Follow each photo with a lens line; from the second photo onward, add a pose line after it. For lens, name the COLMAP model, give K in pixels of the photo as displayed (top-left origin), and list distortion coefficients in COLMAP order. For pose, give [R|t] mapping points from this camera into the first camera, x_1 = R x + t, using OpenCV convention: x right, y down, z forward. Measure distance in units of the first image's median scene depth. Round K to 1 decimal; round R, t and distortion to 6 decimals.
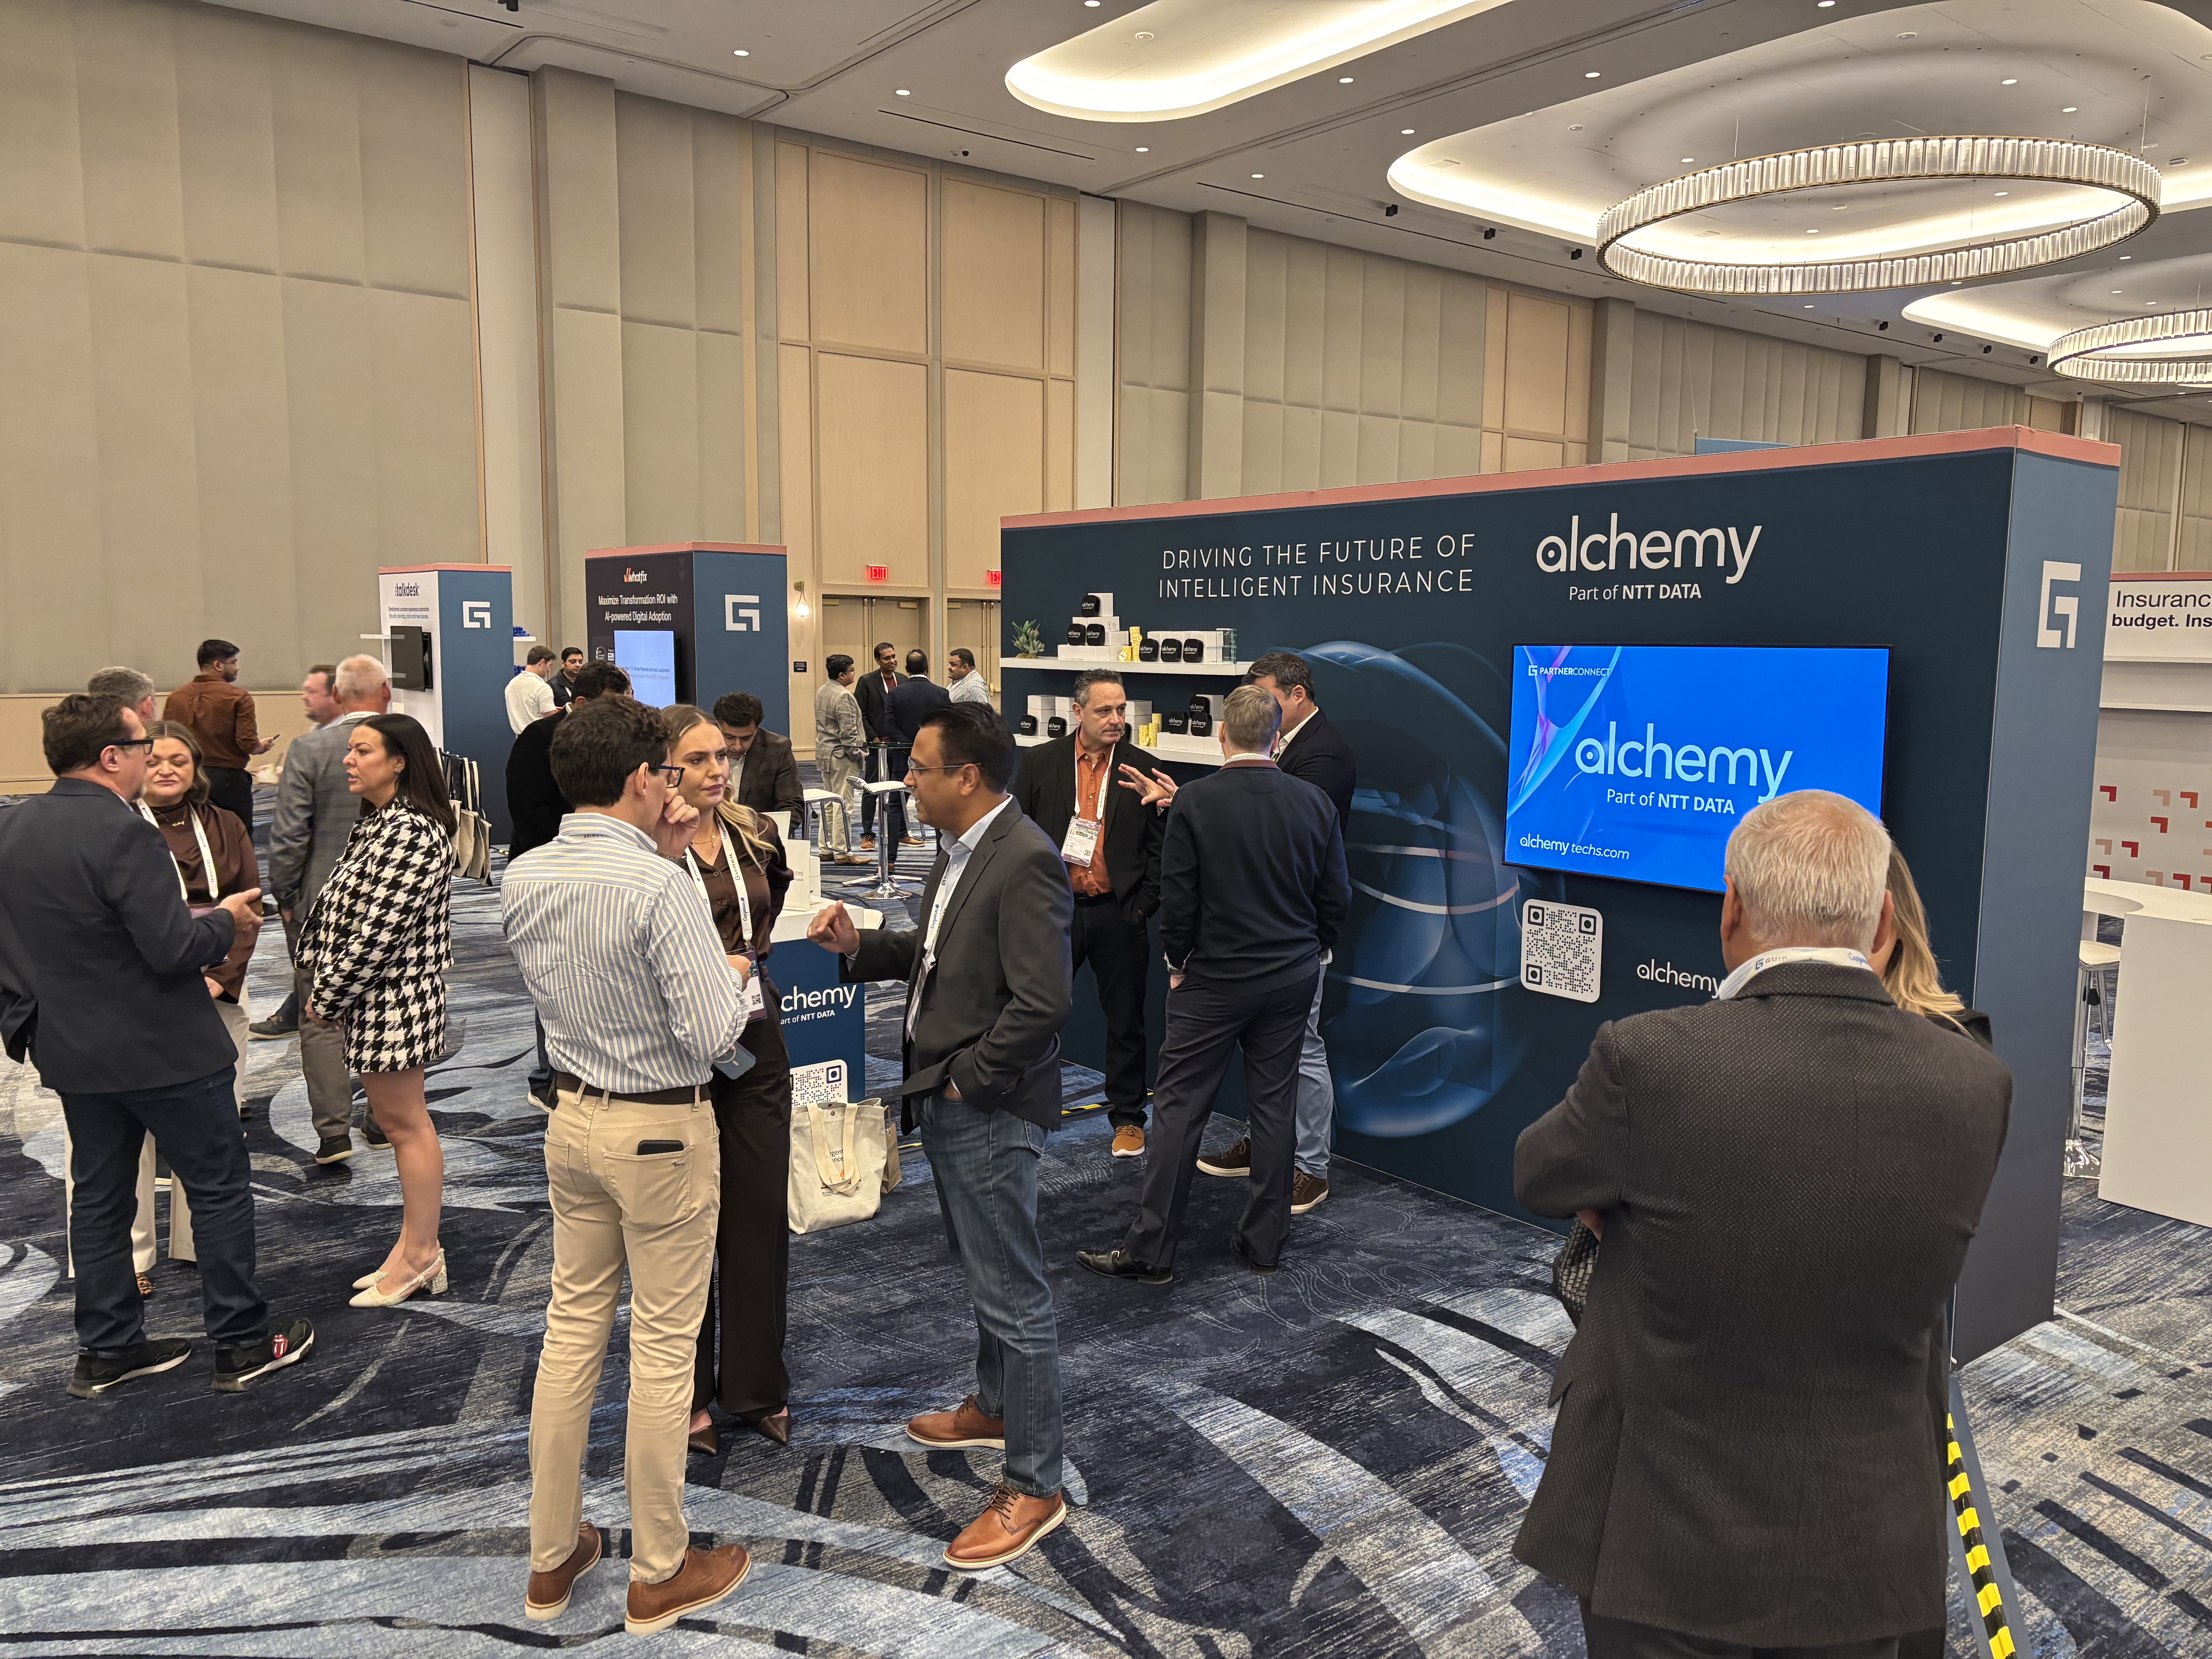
lens RADIAL K [[1678.2, 0, 1079.6], [0, 1678.2, 826.0], [0, 0, 1]] dist [0.046464, -0.119450]
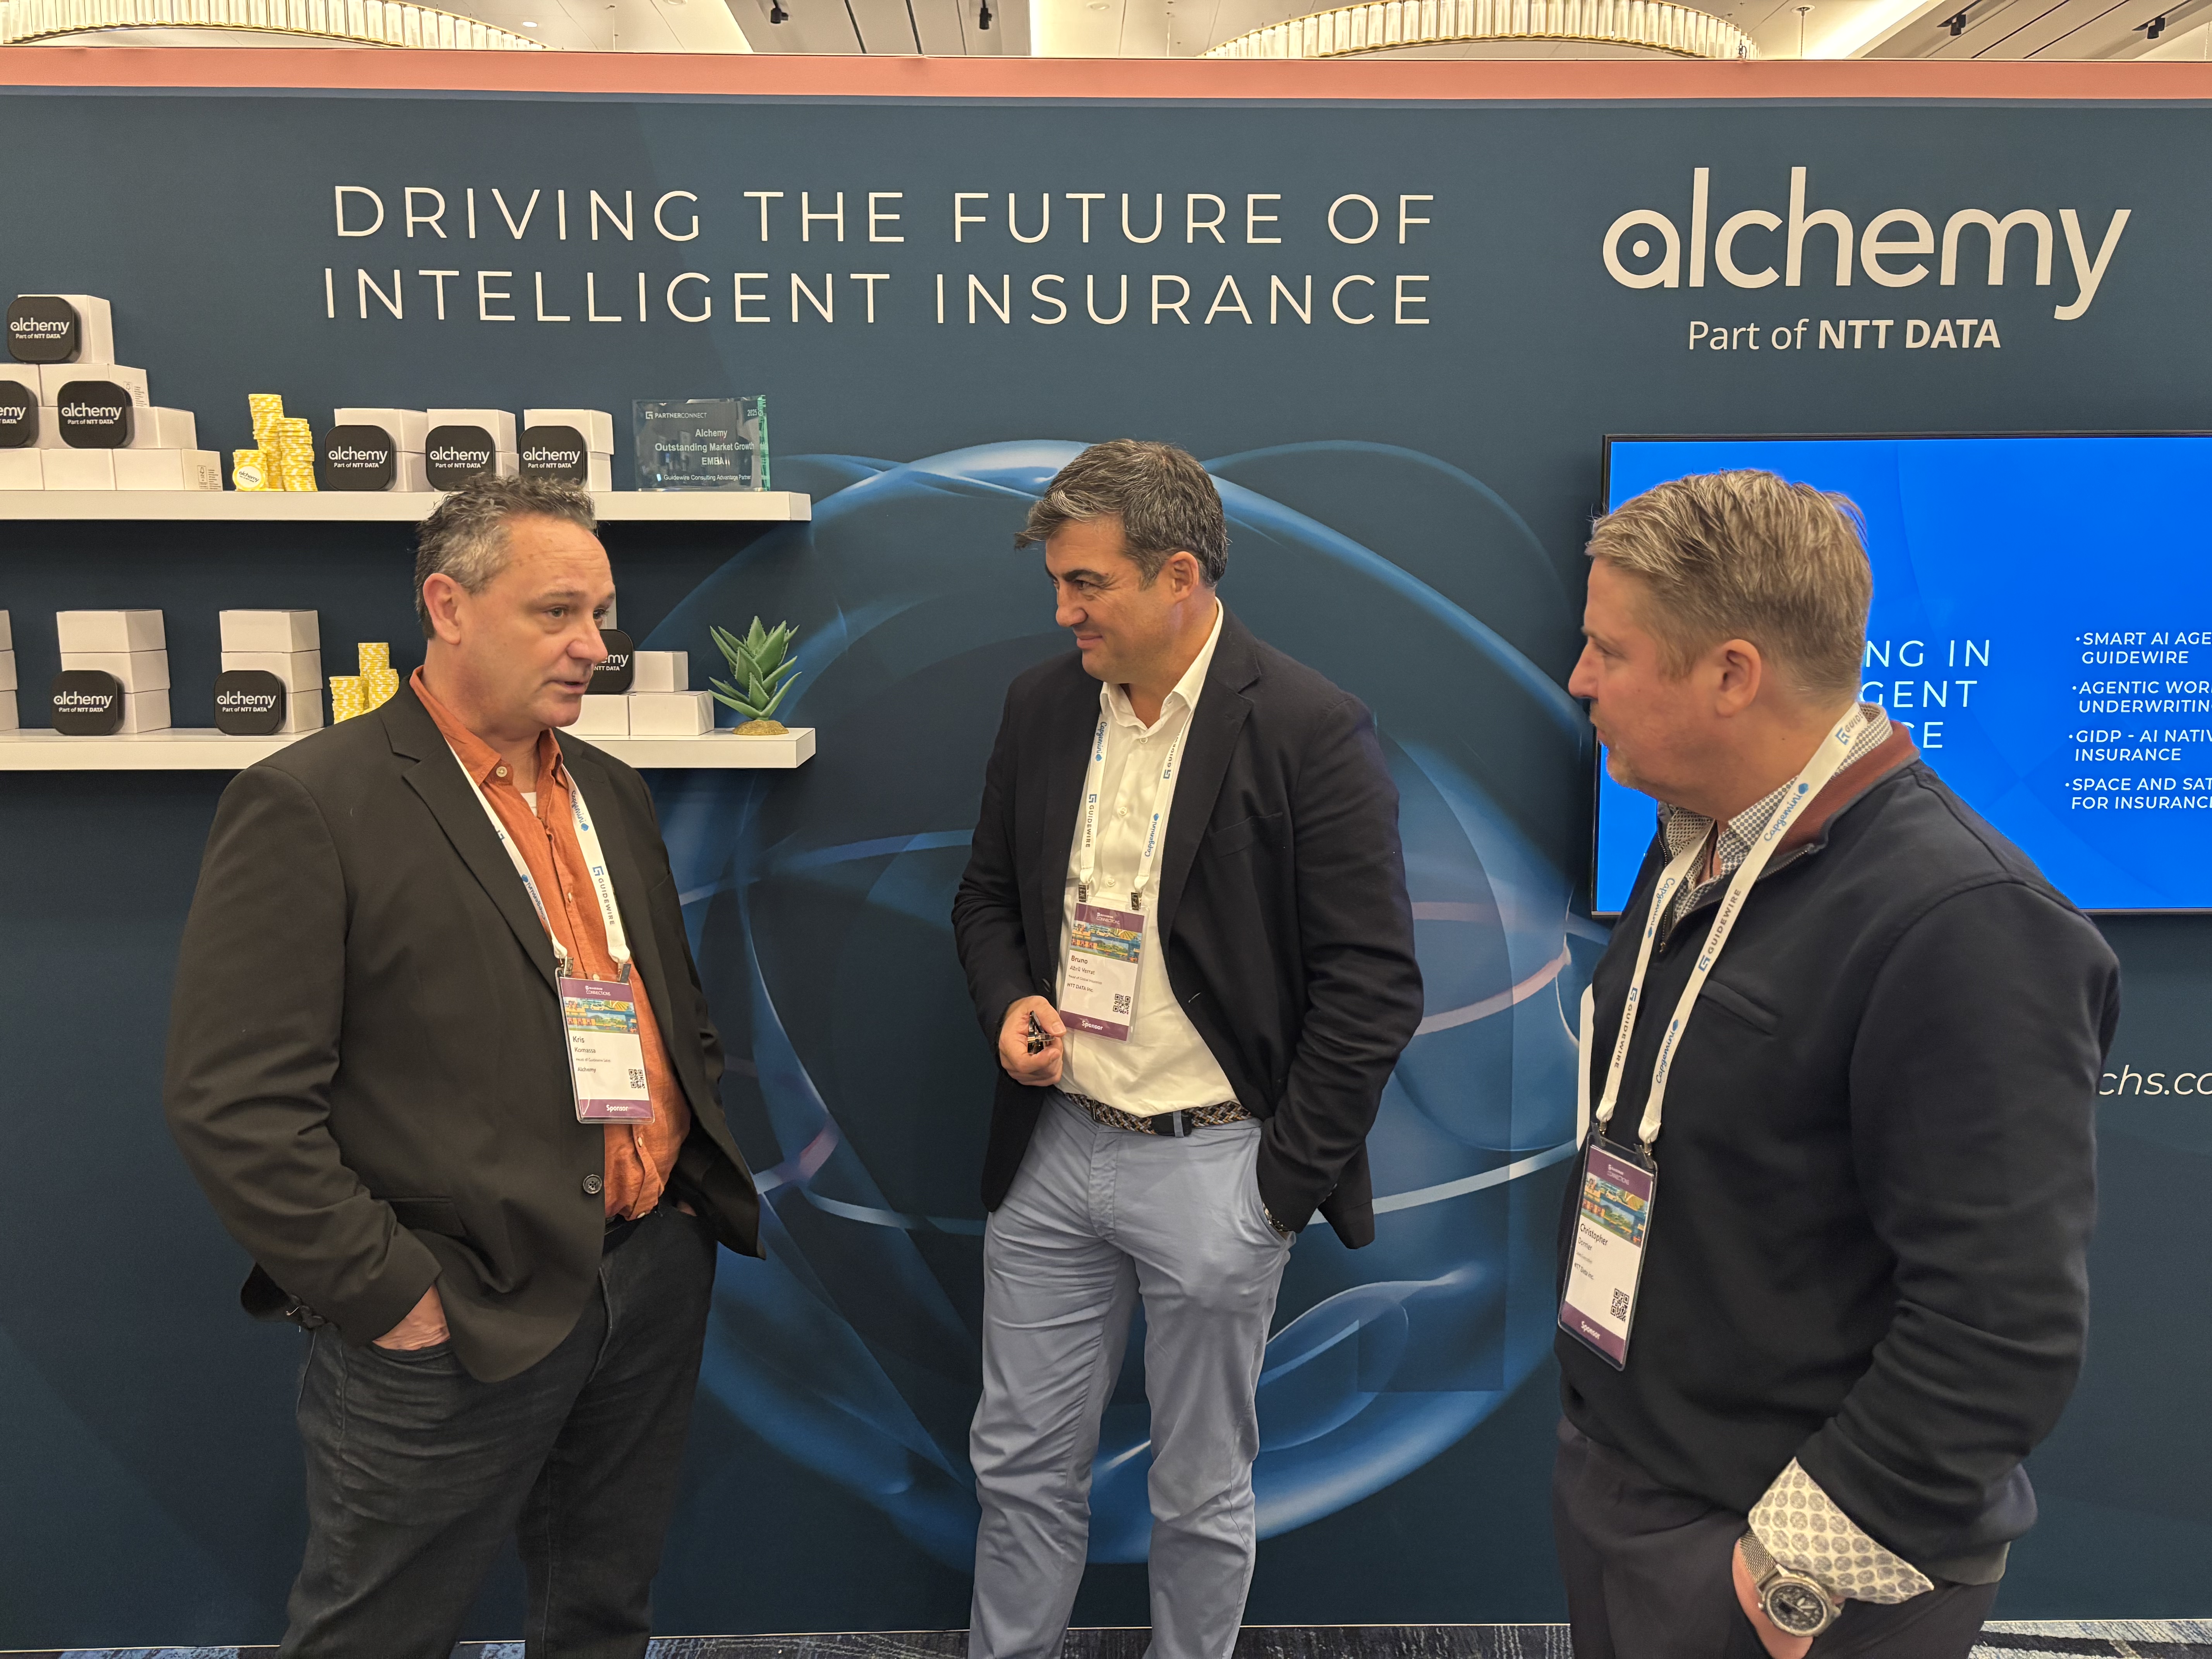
lens RADIAL K [[1752.4, 0, 1148.9], [0, 1752.4, 833.6], [0, 0, 1]] dist [0.047435, -0.050844]
pose [[0.581974, -0.106783, 0.806166, -0.217330], [0.096516, 0.993404, 0.061909, -0.043518], [-0.807460, 0.041779, 0.588441, 0.838779]]
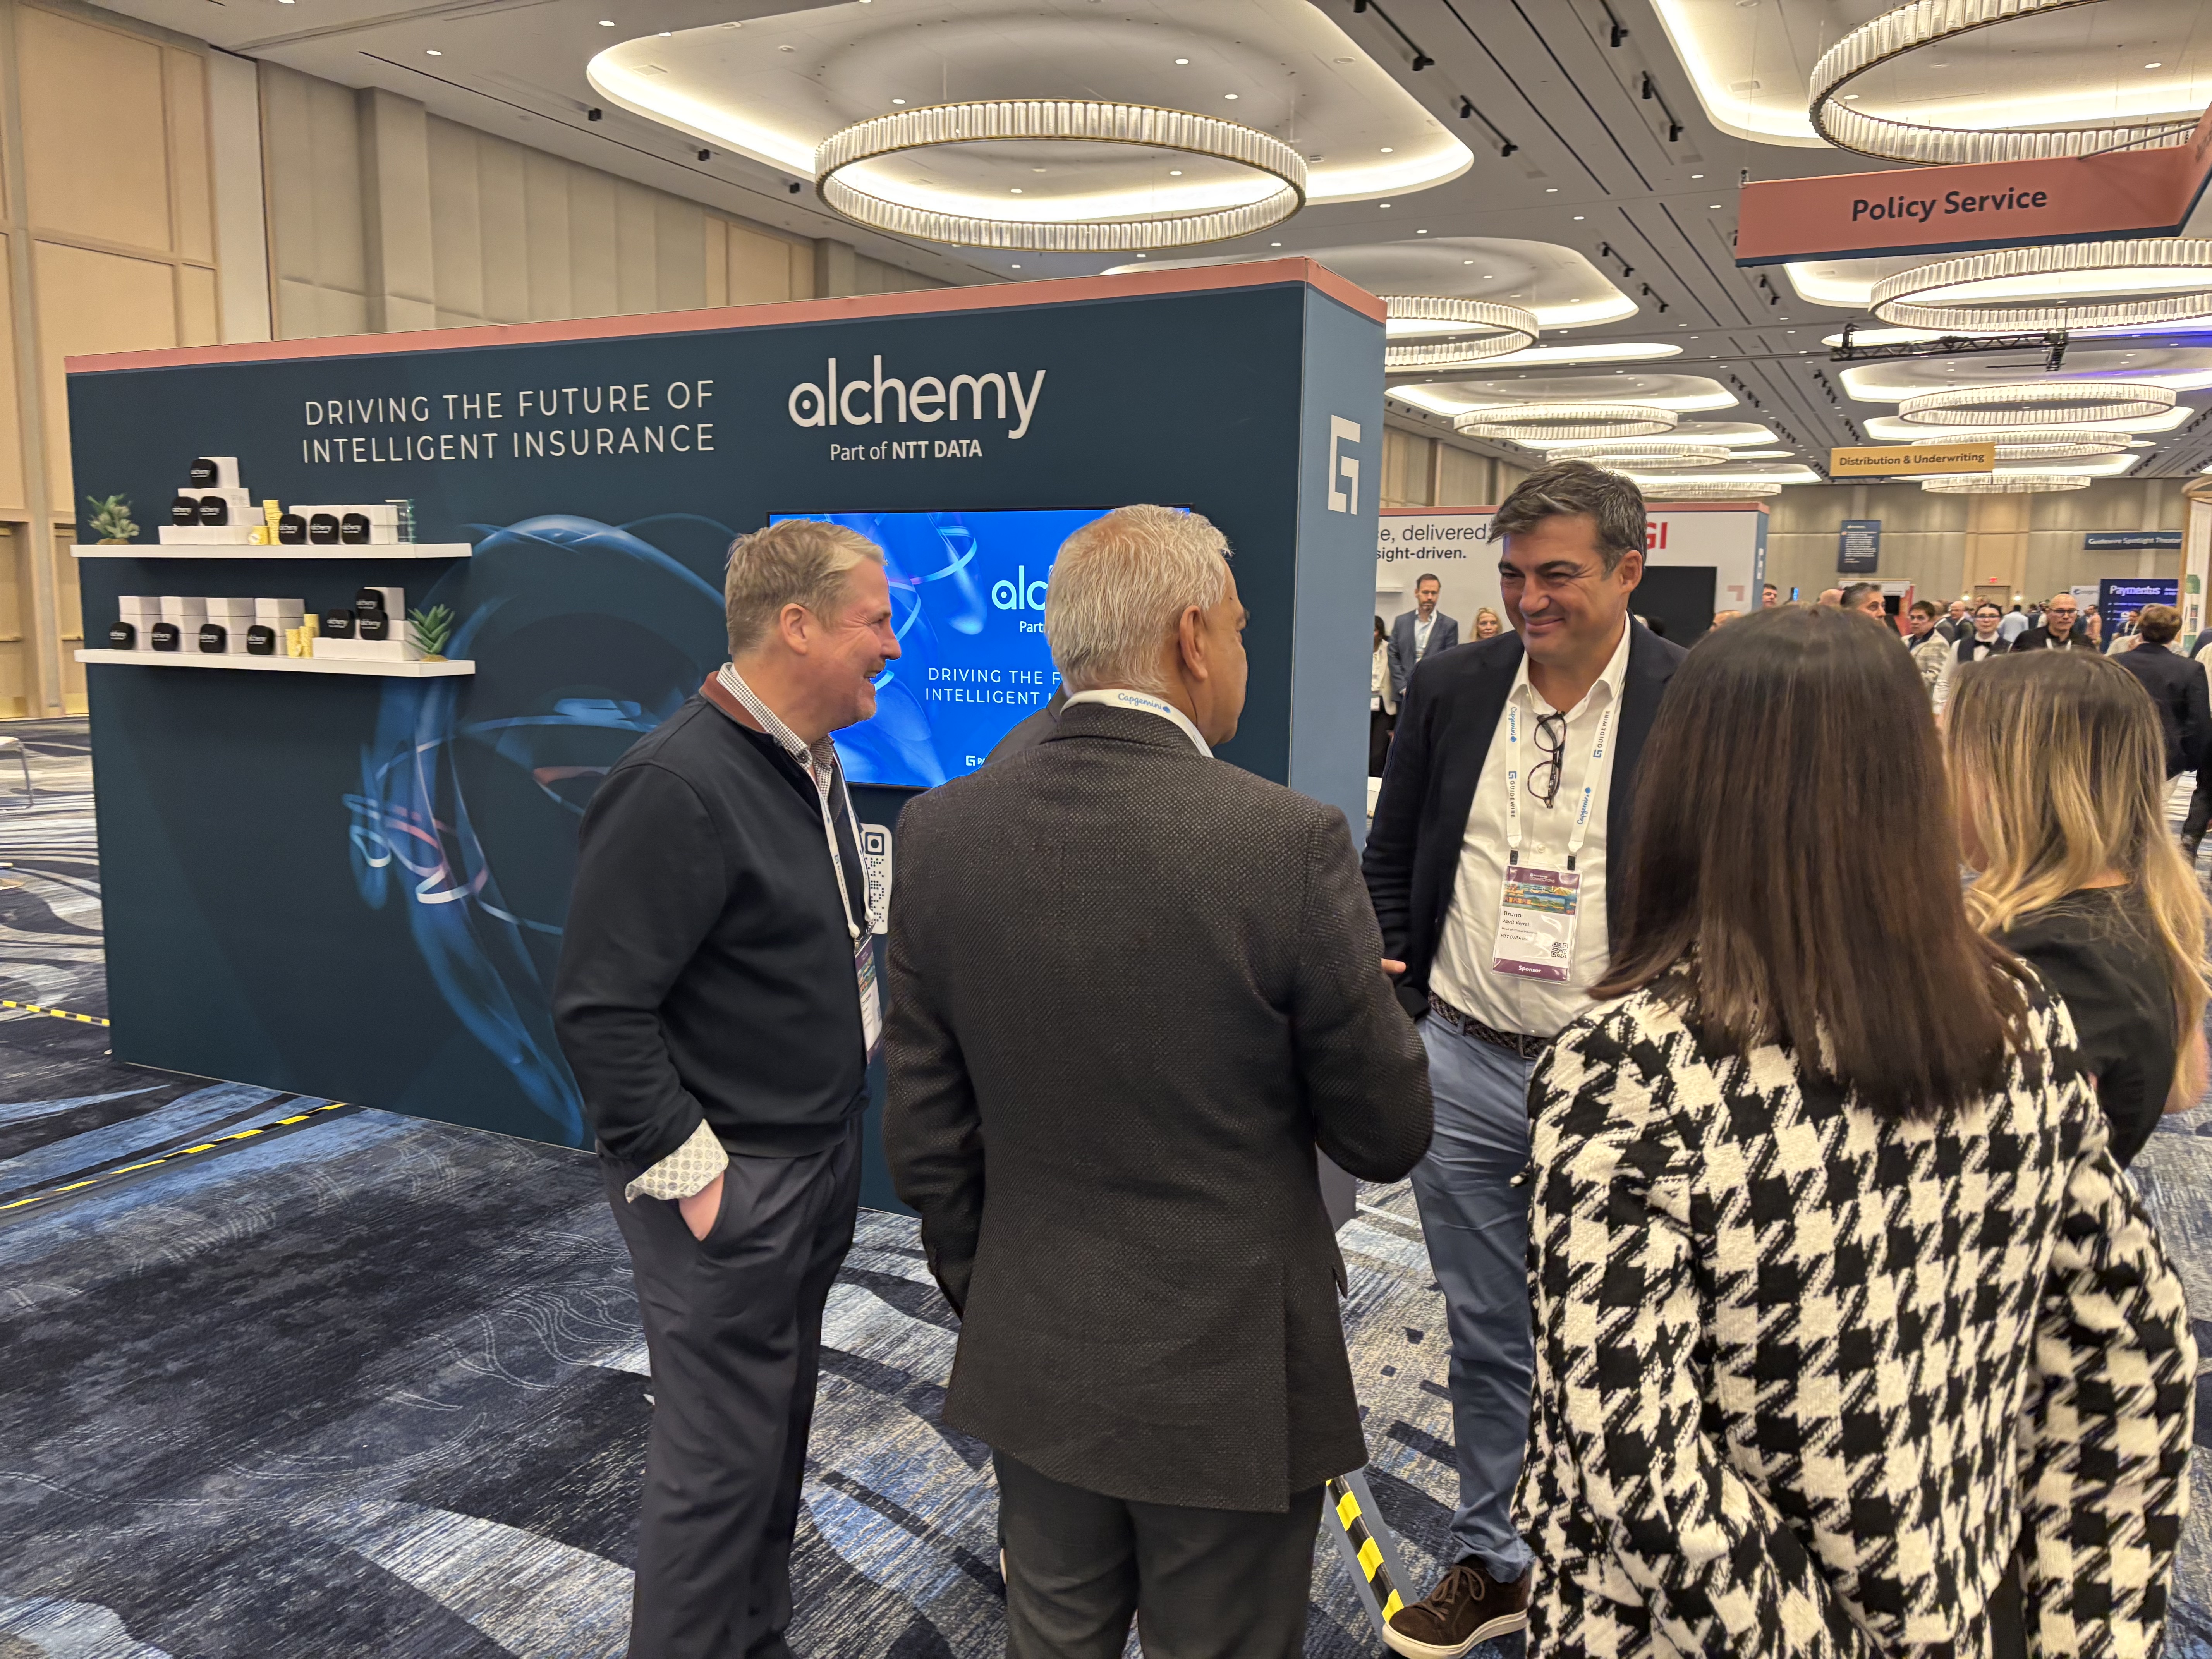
lens RADIAL K [[1703.2, 0, 1130.3], [0, 1703.2, 823.7], [0, 0, 1]] dist [0.004125, 0.048023]
pose [[0.892326, -0.056052, 0.447898, 0.032349], [0.046097, 0.998388, 0.033106, 0.026381], [-0.449031, -0.008895, 0.893472, 0.169503]]
